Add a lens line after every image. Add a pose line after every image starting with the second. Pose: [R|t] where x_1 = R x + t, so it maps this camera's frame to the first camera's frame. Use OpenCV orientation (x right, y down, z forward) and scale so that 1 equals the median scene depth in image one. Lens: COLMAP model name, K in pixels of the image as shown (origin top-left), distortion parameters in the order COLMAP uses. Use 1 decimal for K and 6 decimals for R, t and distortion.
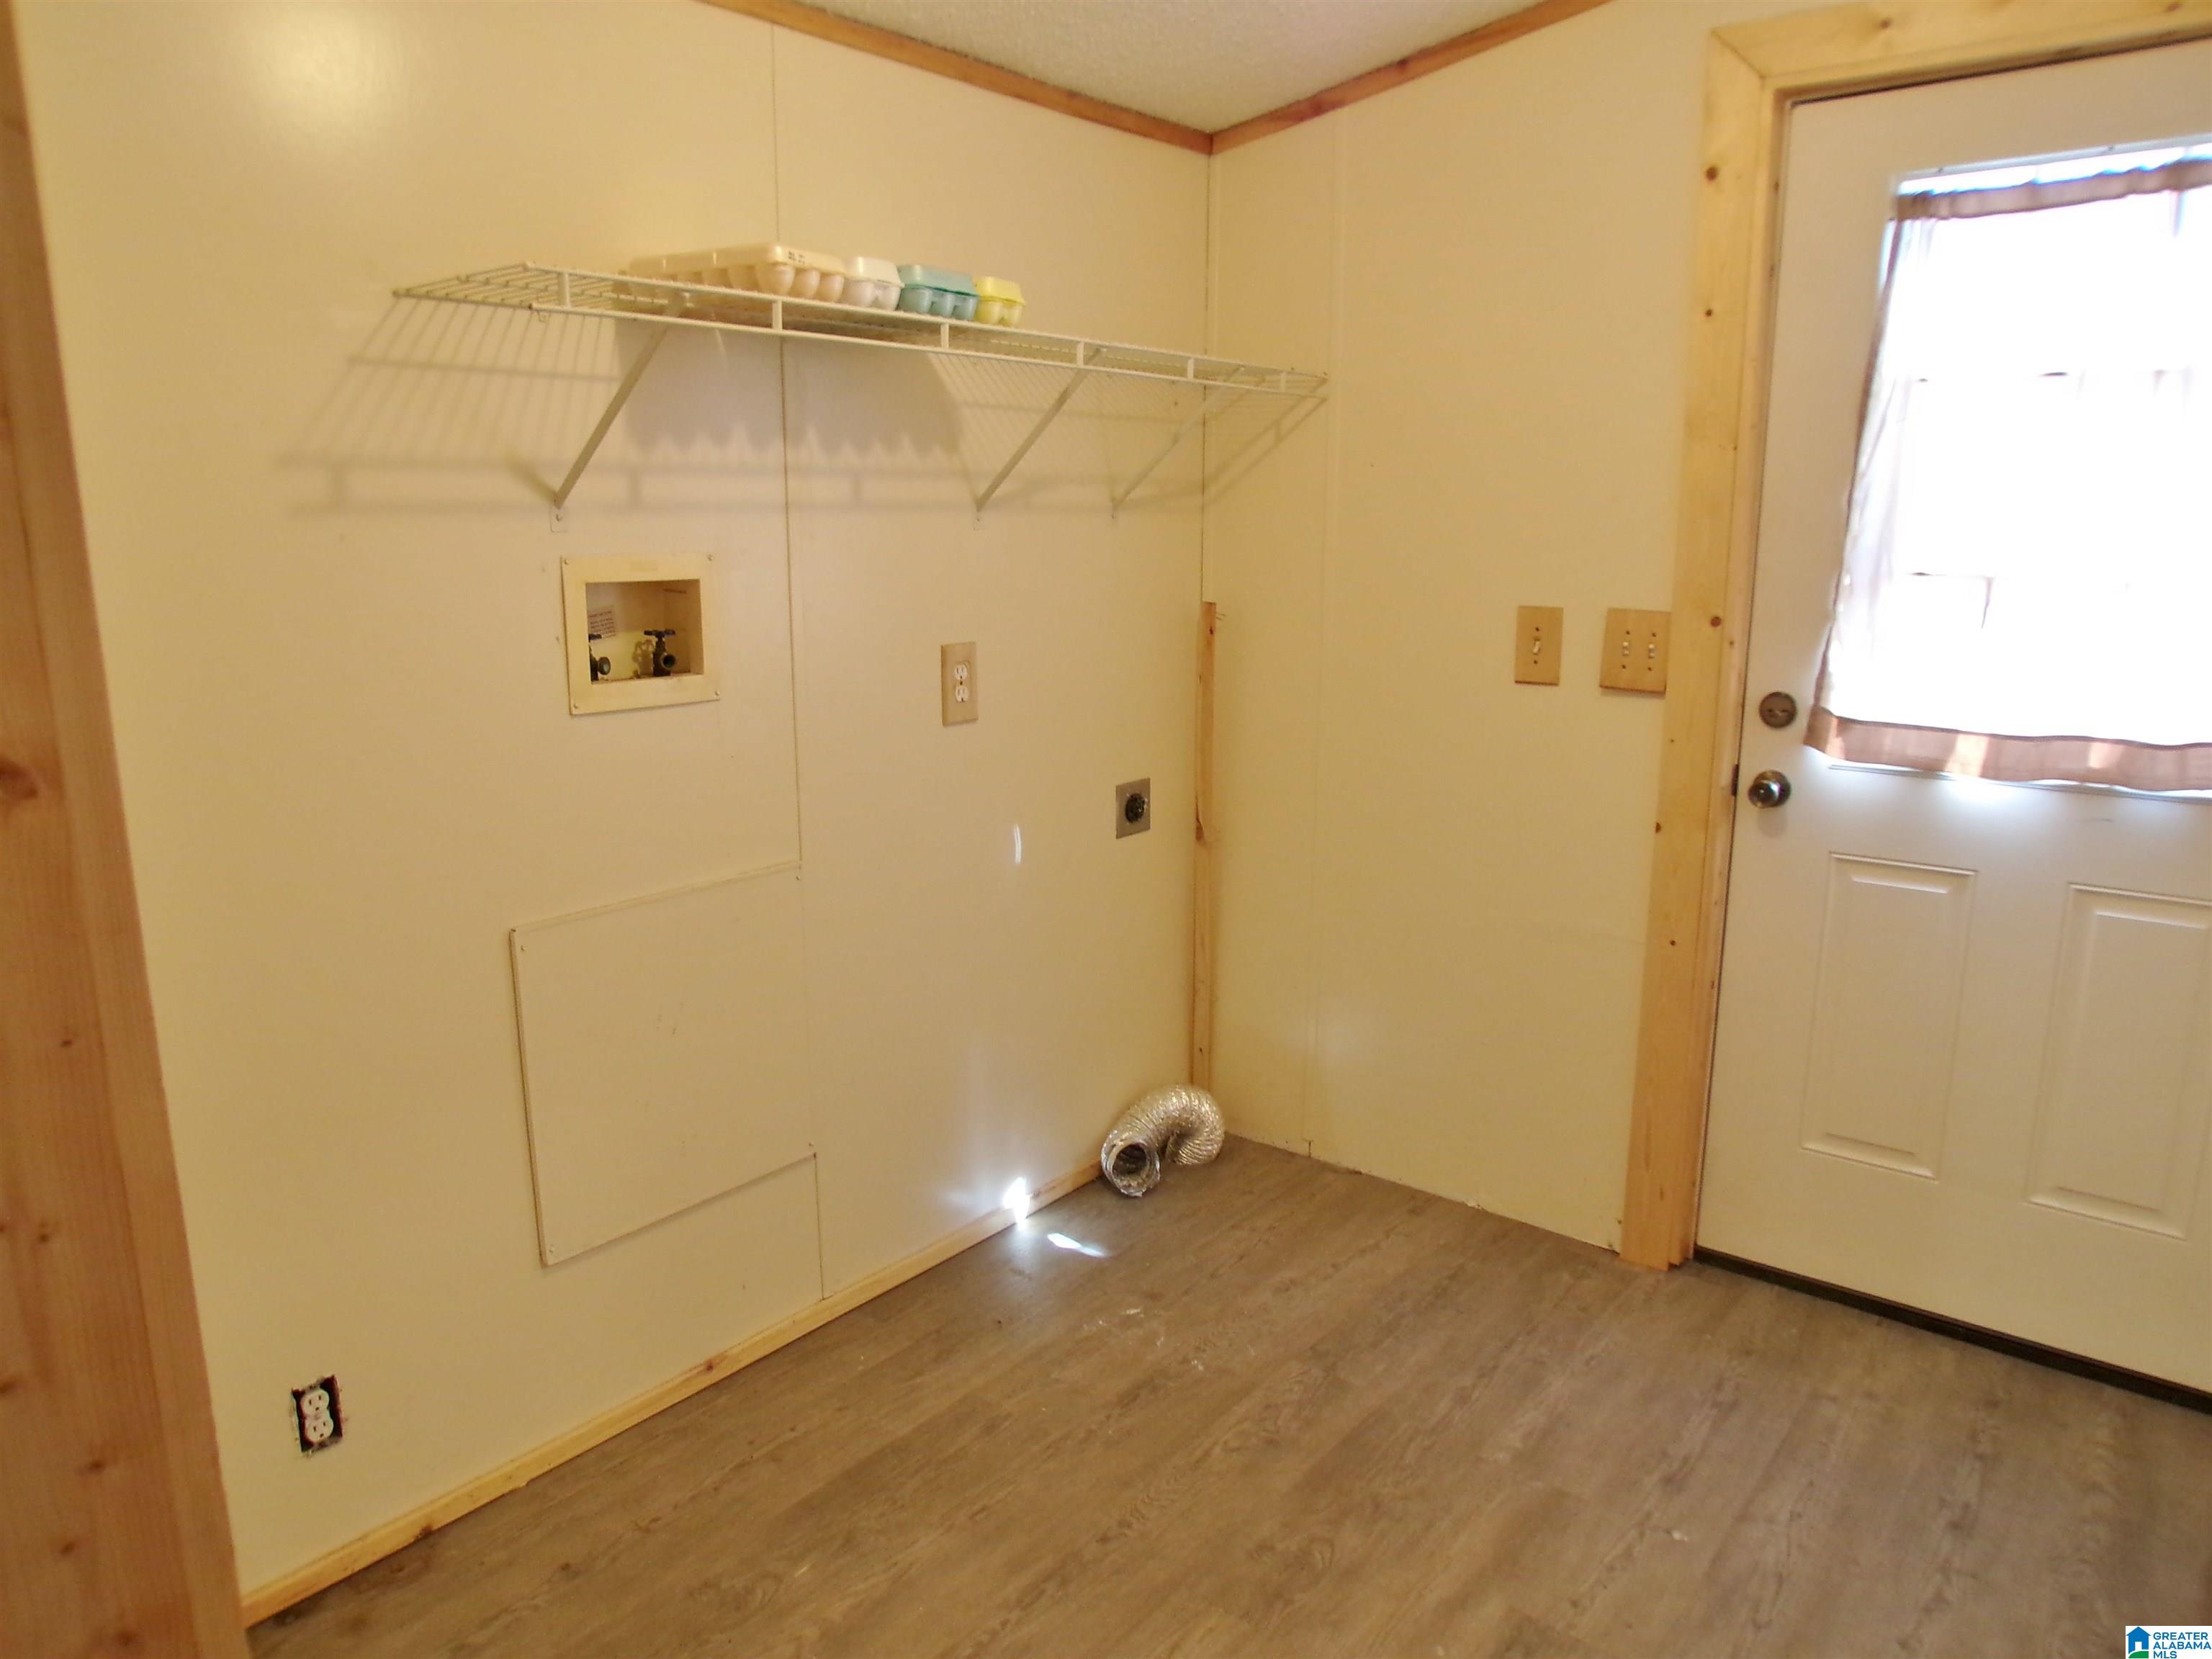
lens RADIAL K [[1492.0, 0, 1096.7], [0, 1492.0, 833.0], [0, 0, 1]] dist [-0.046521, 0.020949]
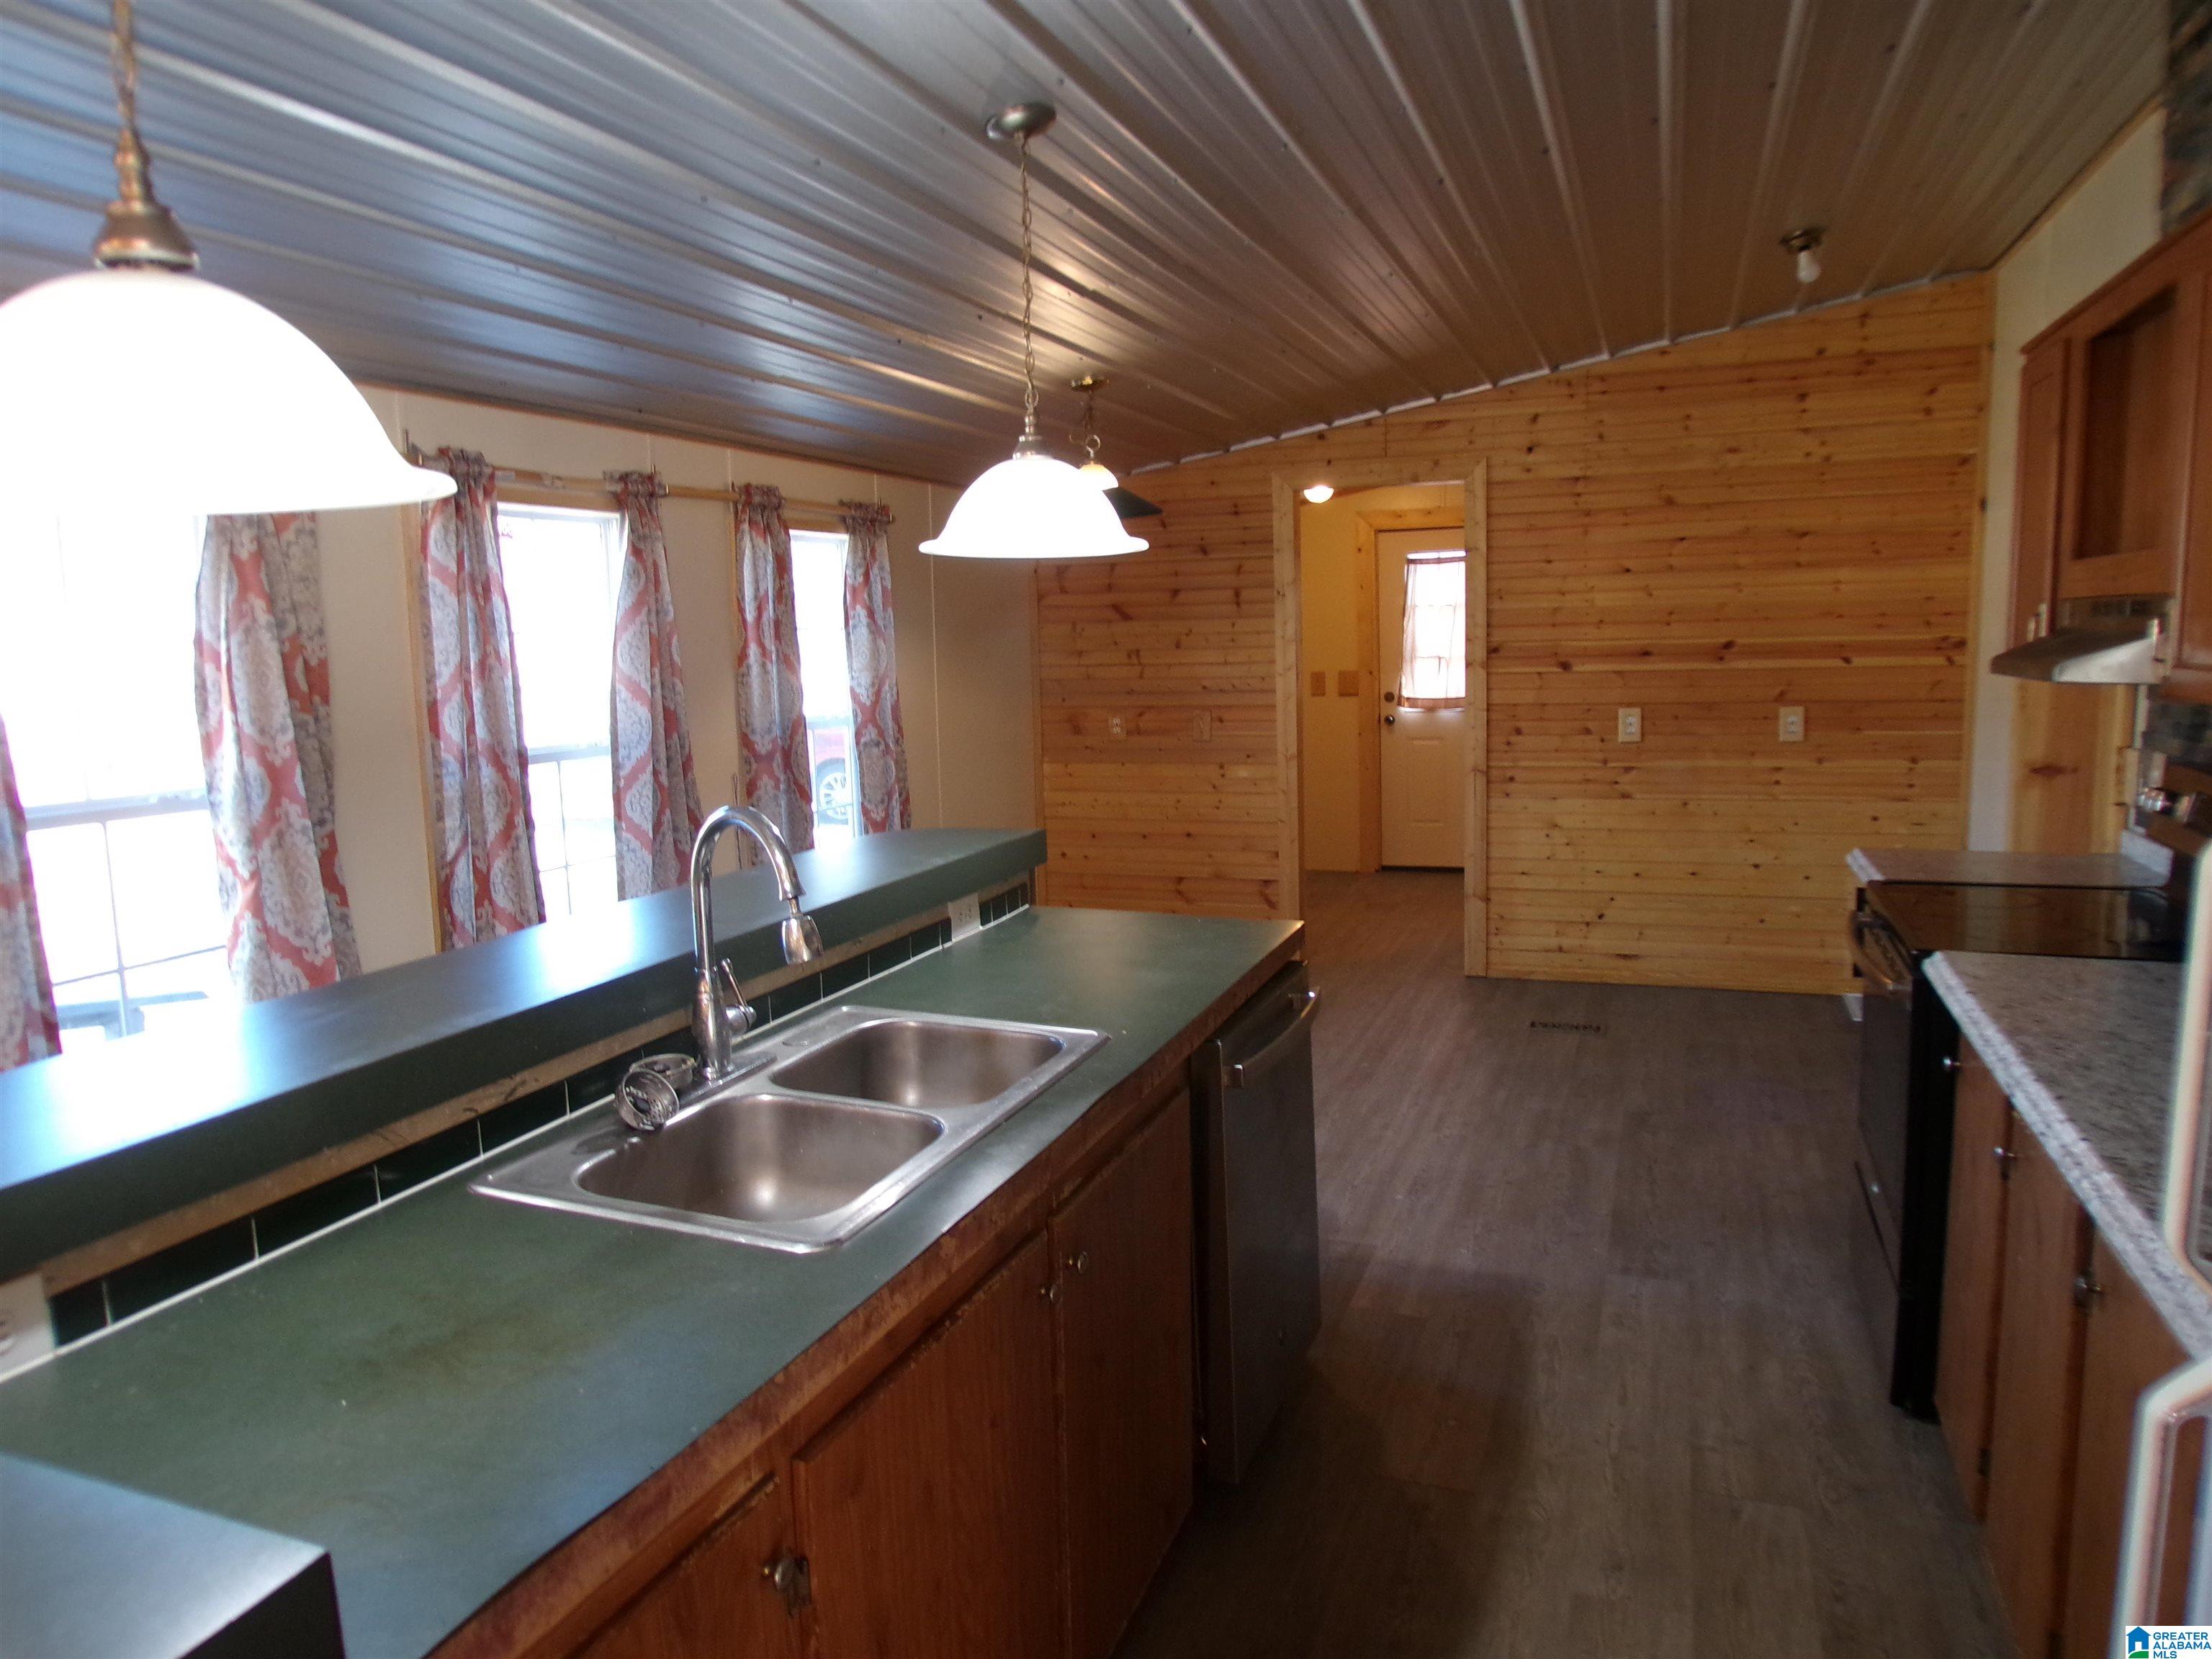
lens RADIAL K [[1492.0, 0, 1096.7], [0, 1492.0, 833.0], [0, 0, 1]] dist [-0.046521, 0.020949]
pose [[0.961716, -0.067203, 0.265679, -1.139982], [0.088581, 0.993655, -0.069309, 0.411455], [-0.259336, 0.090190, 0.961567, -2.135422]]
